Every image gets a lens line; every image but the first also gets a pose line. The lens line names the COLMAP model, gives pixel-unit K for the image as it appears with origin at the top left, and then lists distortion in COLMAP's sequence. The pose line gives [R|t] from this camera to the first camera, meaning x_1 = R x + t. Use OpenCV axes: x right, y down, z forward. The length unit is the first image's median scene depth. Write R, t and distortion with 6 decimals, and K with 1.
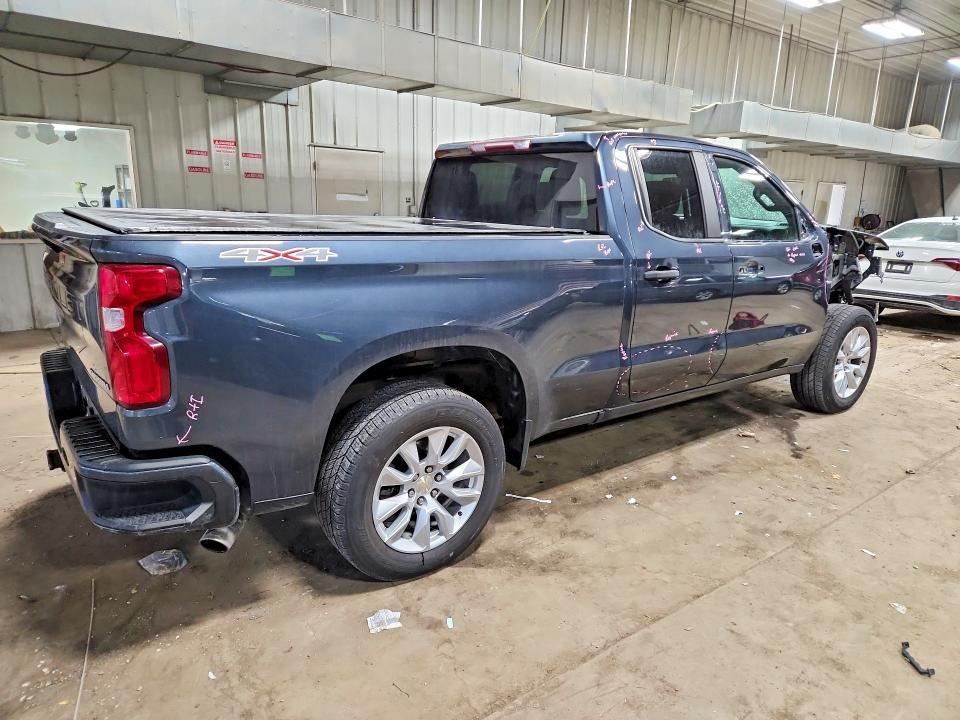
lens RADIAL K [[645.6, 0, 483.2], [0, 645.6, 358.4], [0, 0, 1]] dist [0.041547, -0.018143]
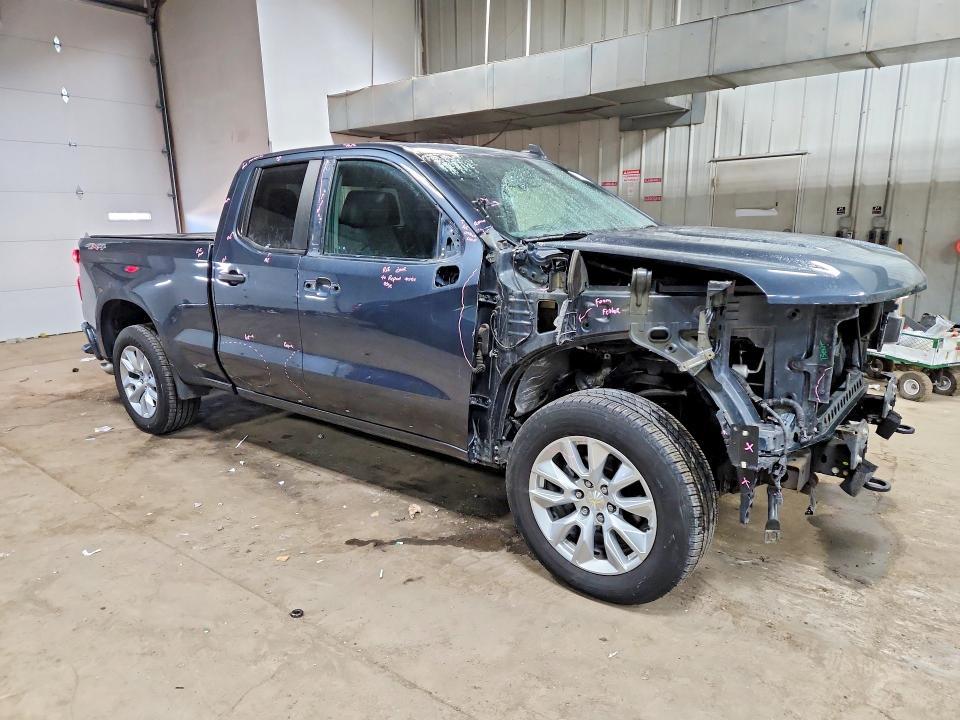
lens RADIAL K [[645.6, 0, 482.6], [0, 645.6, 365.0], [0, 0, 1]] dist [0.041547, -0.018143]
pose [[0.227903, 0.174711, -0.957881, 1.116986], [-0.200271, 0.971147, 0.129481, -0.164109], [0.952865, 0.162327, 0.256317, 0.854528]]
